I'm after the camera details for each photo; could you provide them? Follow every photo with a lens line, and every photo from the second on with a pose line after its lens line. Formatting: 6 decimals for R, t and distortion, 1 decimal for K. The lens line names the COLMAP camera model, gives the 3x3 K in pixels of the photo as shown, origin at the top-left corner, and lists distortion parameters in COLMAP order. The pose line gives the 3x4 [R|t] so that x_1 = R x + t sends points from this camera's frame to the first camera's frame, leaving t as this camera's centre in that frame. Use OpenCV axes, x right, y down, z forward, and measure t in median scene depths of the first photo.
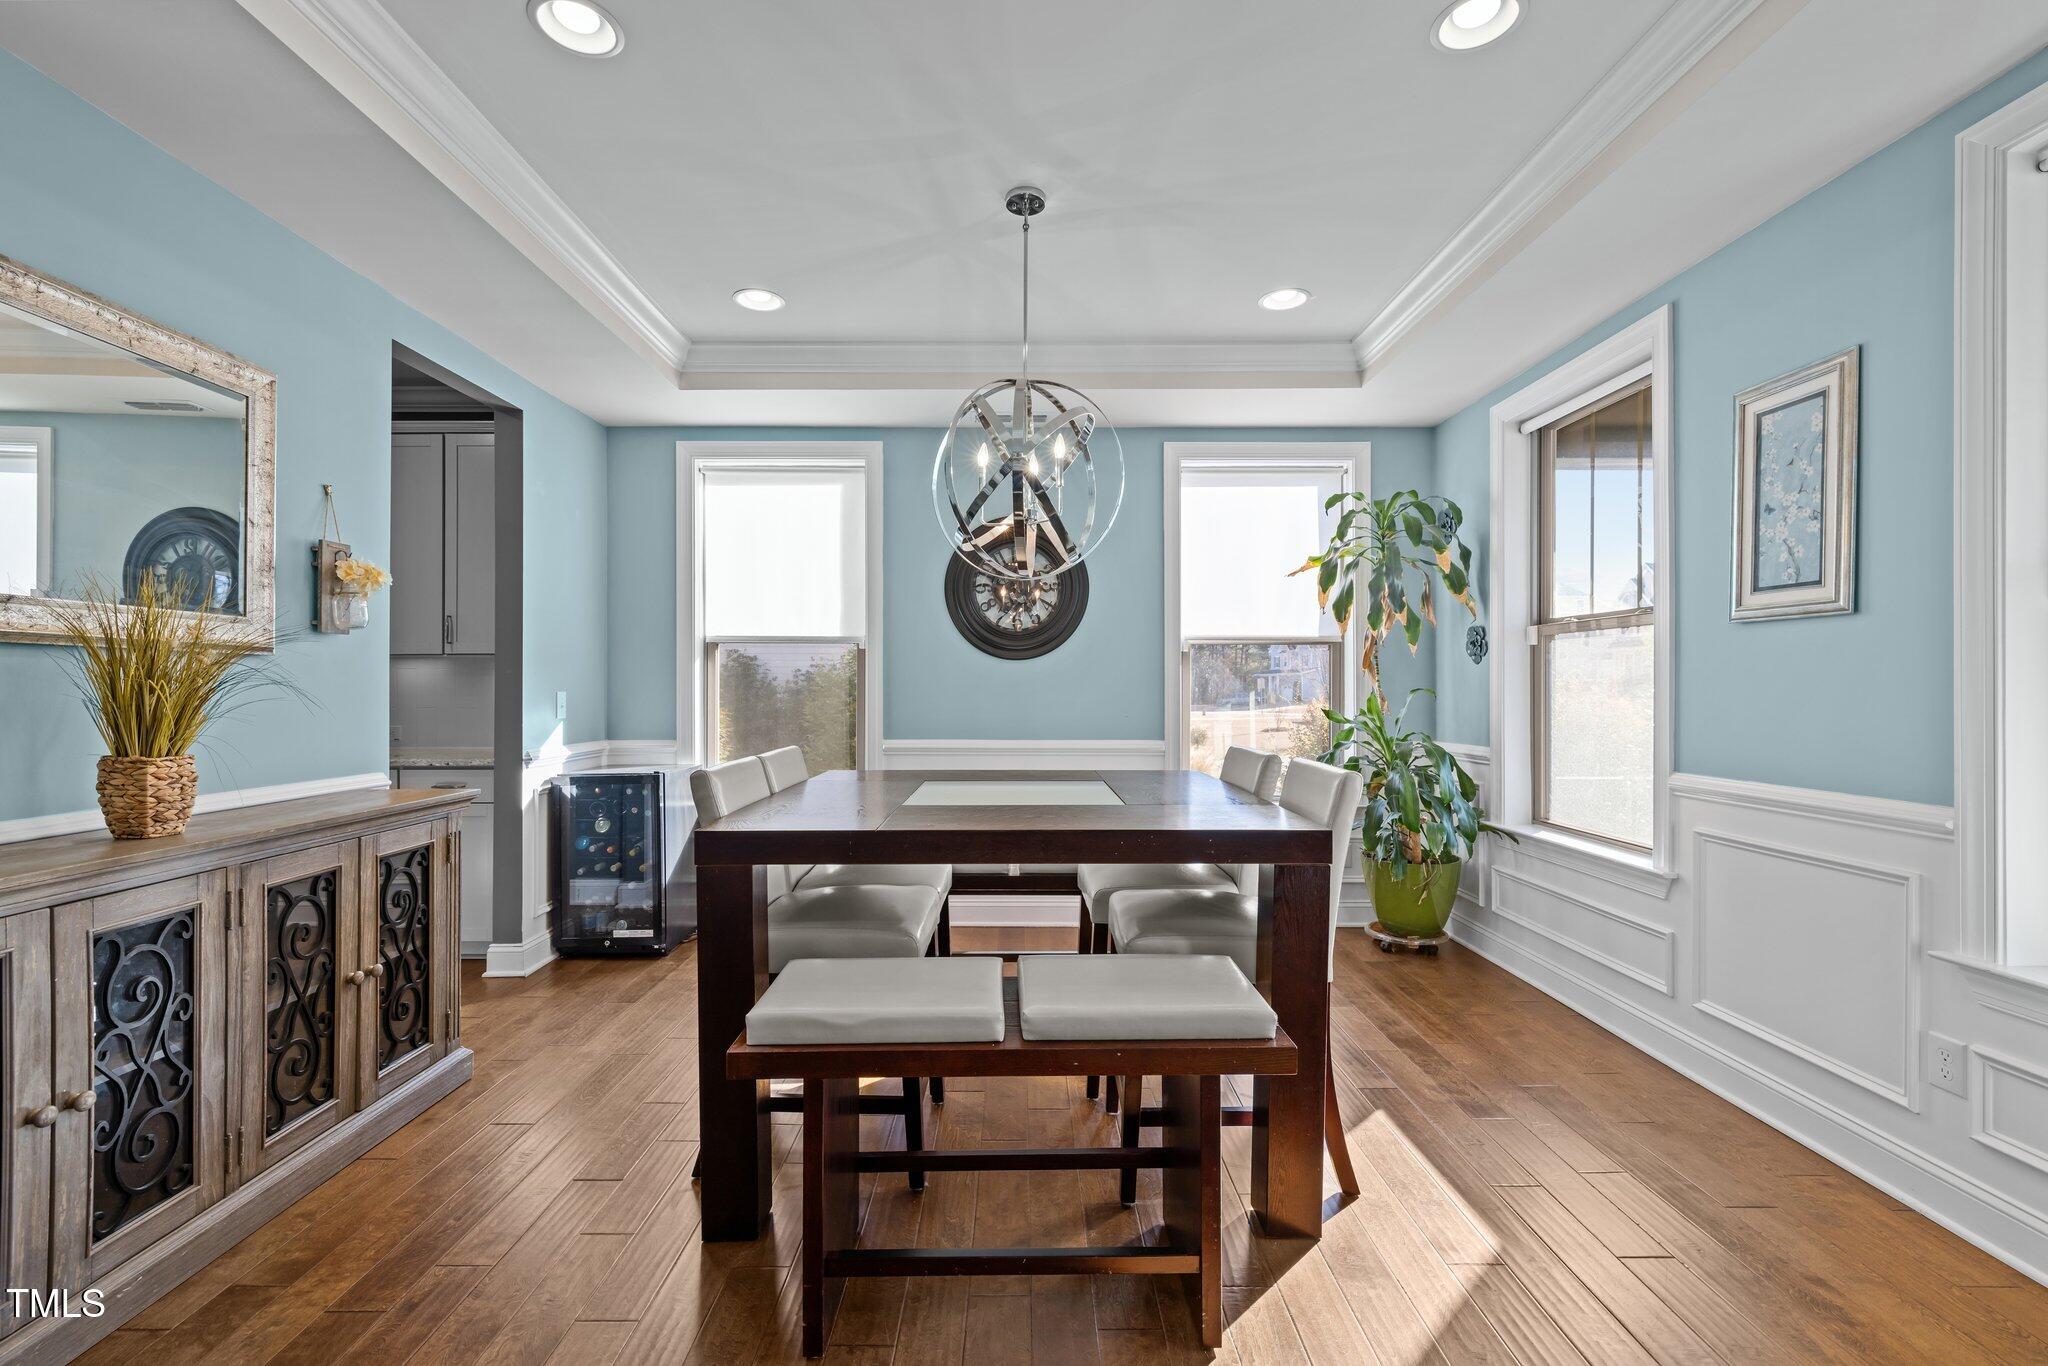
lens RADIAL K [[866.8, 0, 1024.0], [0, 866.8, 683.0], [0, 0, 1]] dist [-0.000533, 0.000175]
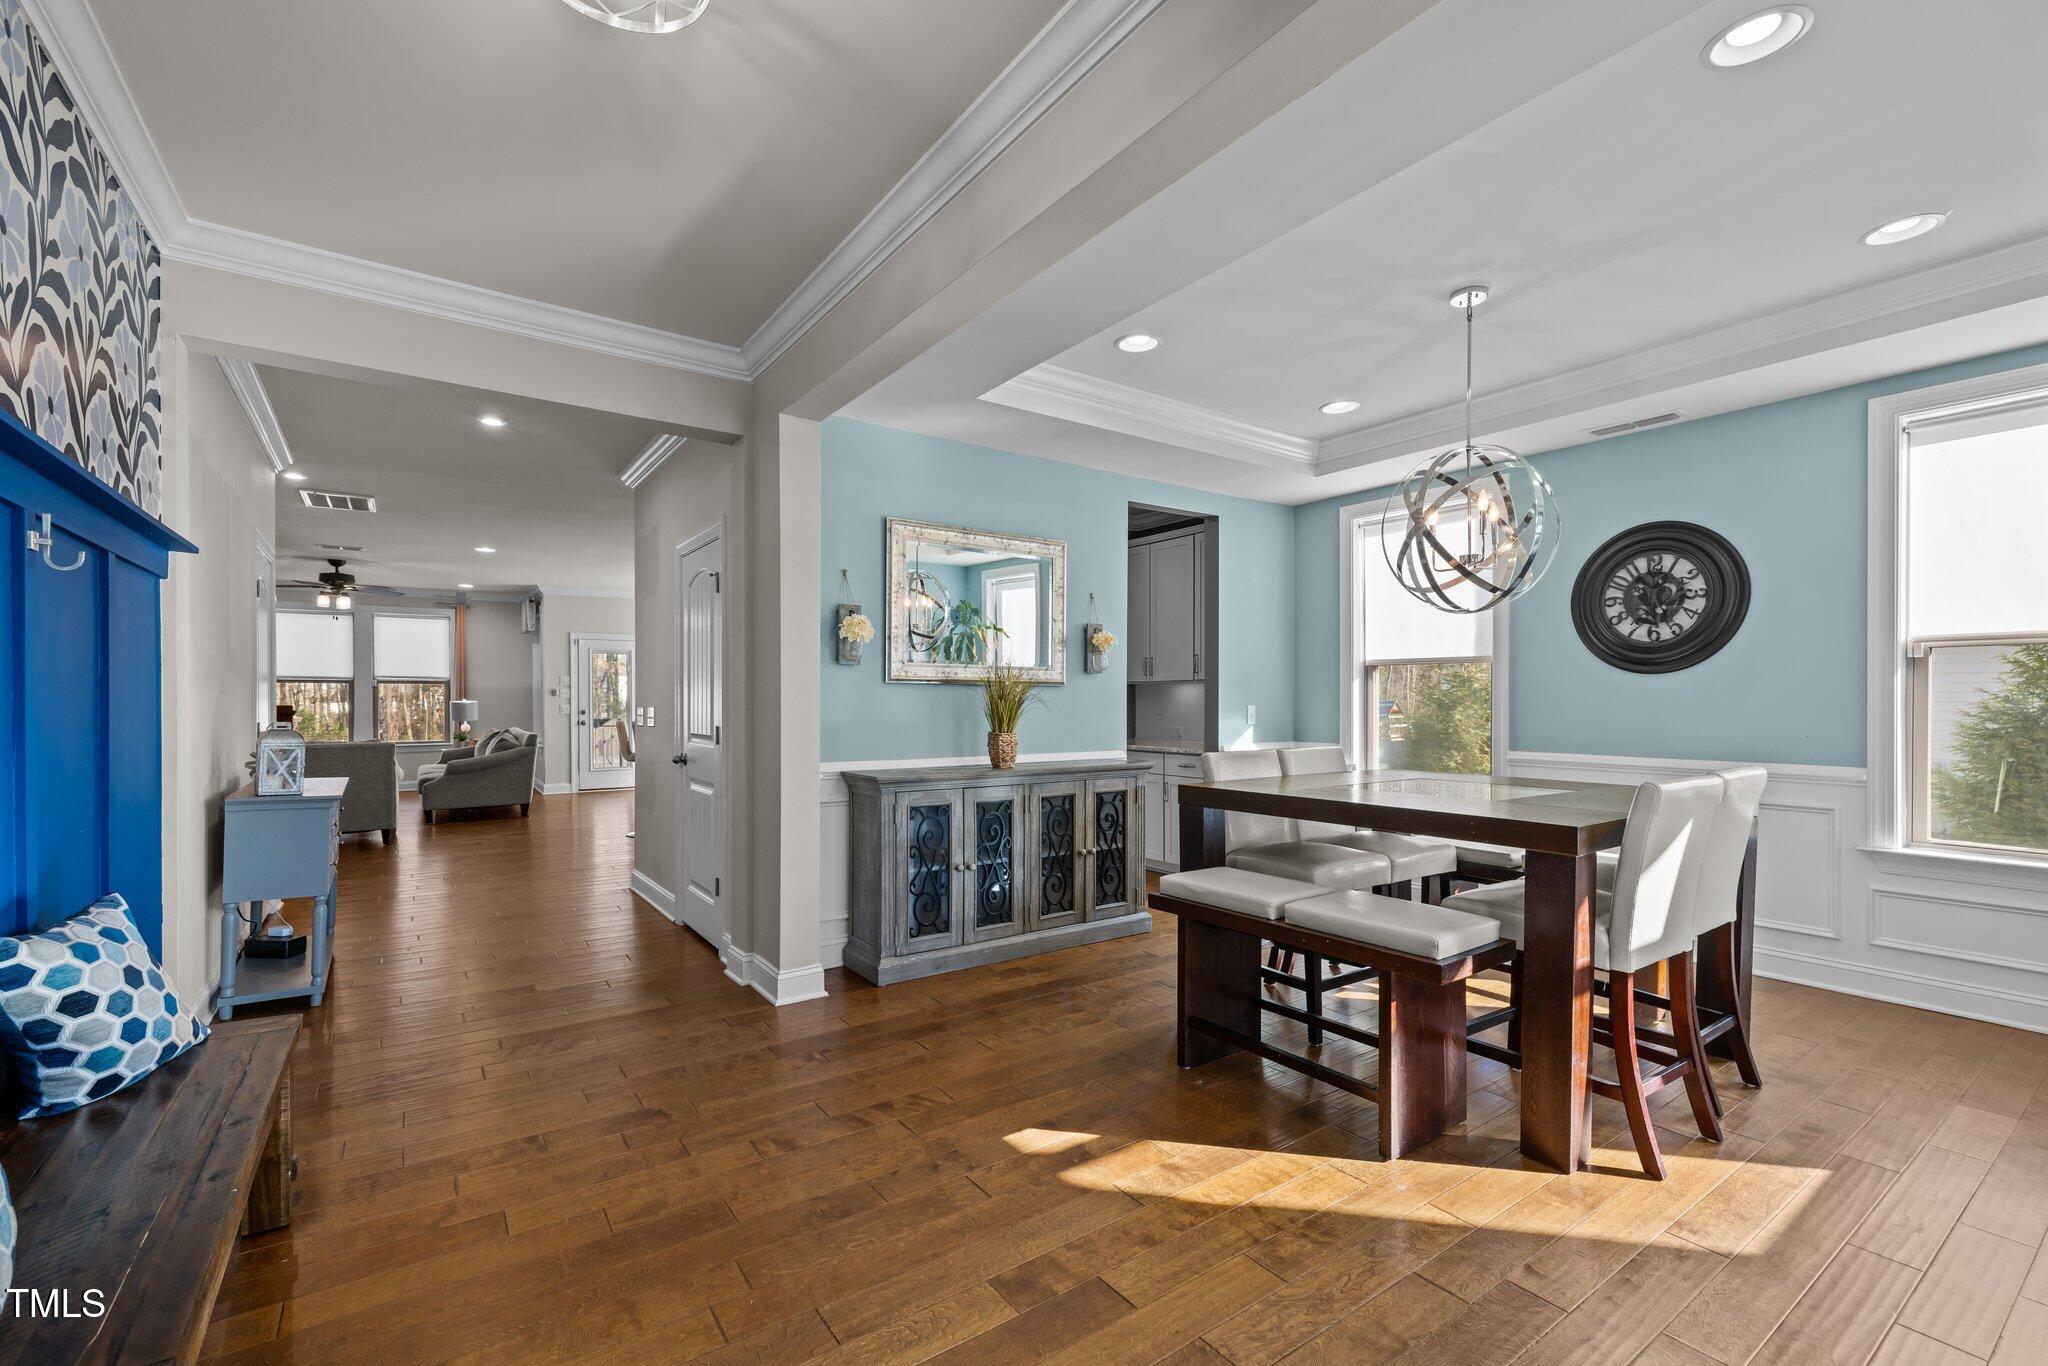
lens RADIAL K [[880.4, 0, 1016.0], [0, 880.4, 691.9], [0, 0, 1]] dist [0.001726, 0.000394]
pose [[0.574359, -0.009014, -0.818554, 0.760066], [0.004005, 0.999958, -0.008201, -0.002768], [0.818594, 0.001432, 0.574371, -0.253580]]
